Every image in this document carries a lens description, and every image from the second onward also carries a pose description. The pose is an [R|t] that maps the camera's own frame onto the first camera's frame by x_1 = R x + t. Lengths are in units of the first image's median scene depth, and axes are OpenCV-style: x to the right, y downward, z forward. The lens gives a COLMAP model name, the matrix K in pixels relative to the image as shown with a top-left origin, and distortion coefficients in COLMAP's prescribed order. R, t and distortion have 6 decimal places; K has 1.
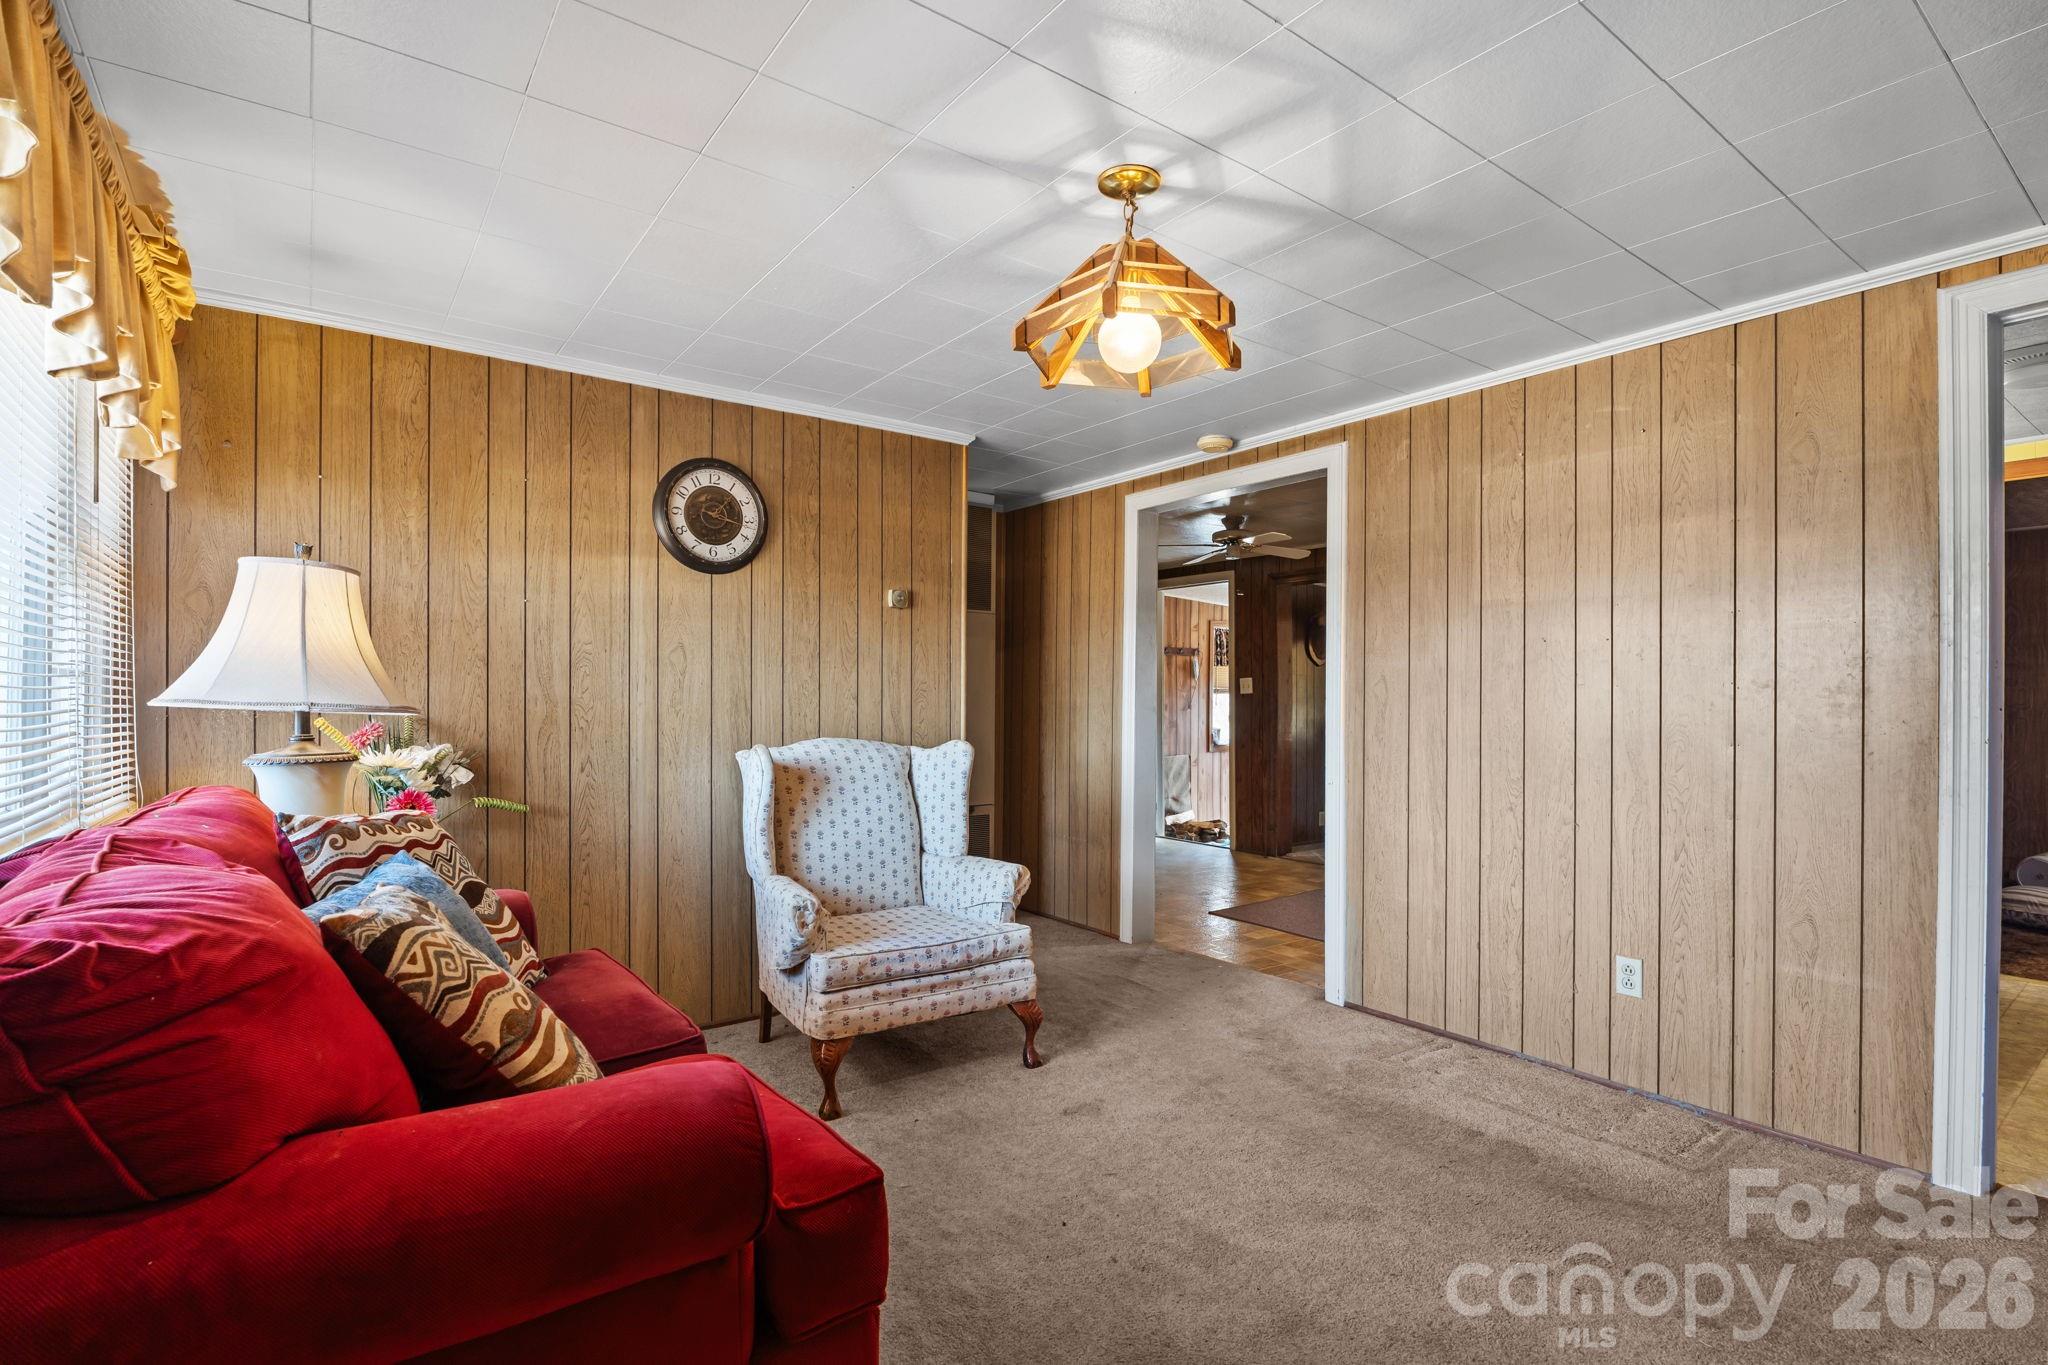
lens RADIAL K [[944.8, 0, 1041.3], [0, 944.8, 694.0], [0, 0, 1]] dist [-0.005712, -0.000969]
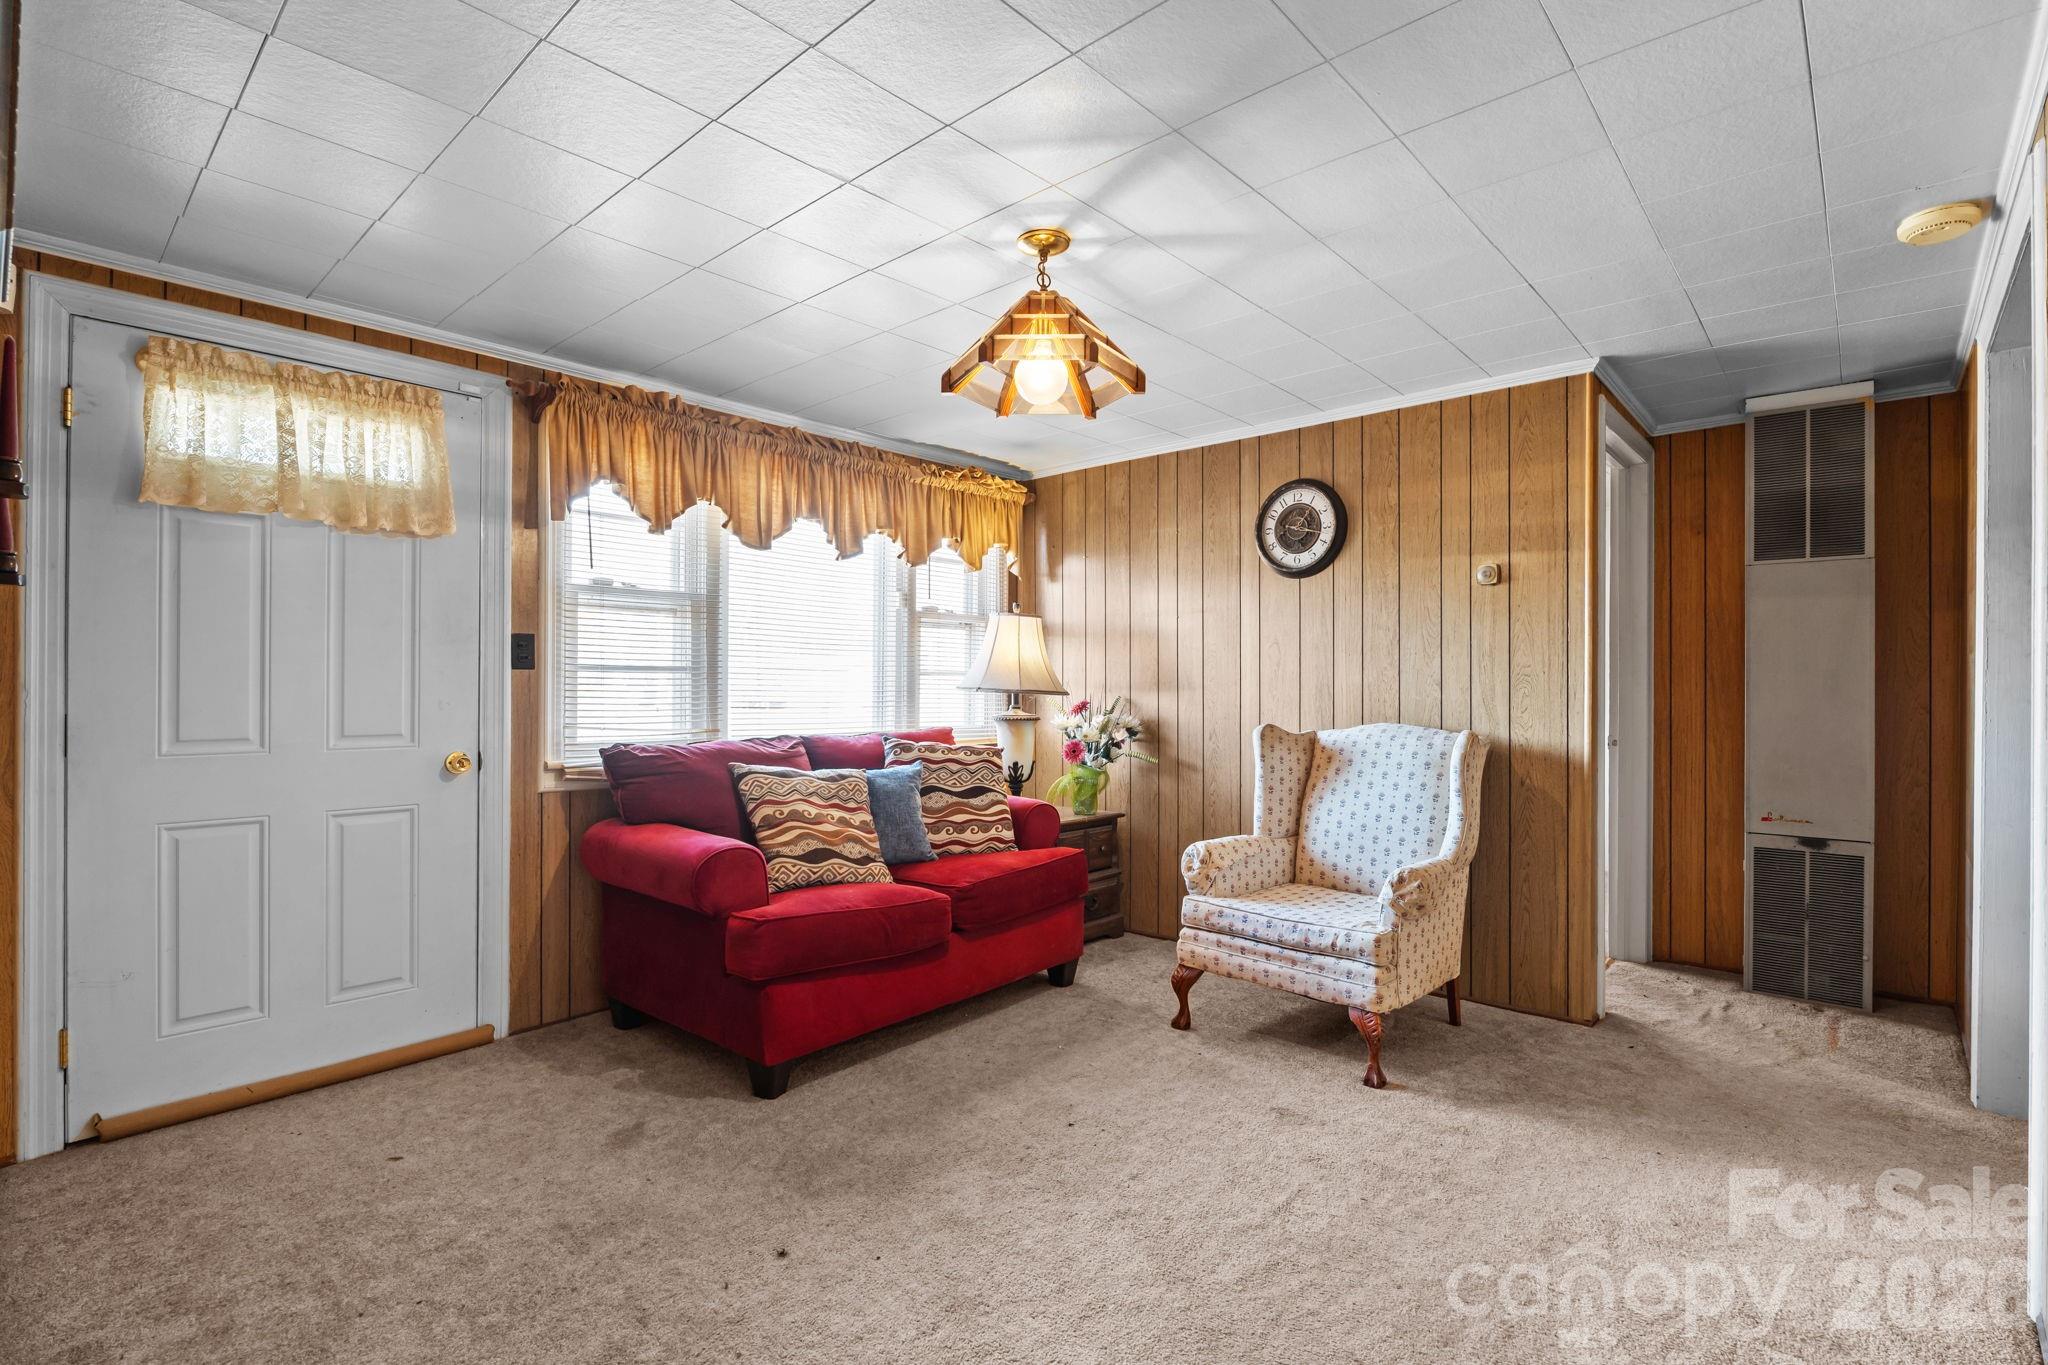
lens RADIAL K [[944.8, 0, 1034.3], [0, 944.8, 680.7], [0, 0, 1]] dist [-0.005712, -0.000969]
pose [[0.222790, -0.010359, -0.974812, 0.737373], [0.003523, 0.999946, -0.009820, 0.009746], [0.974860, -0.001246, 0.222814, 0.434677]]
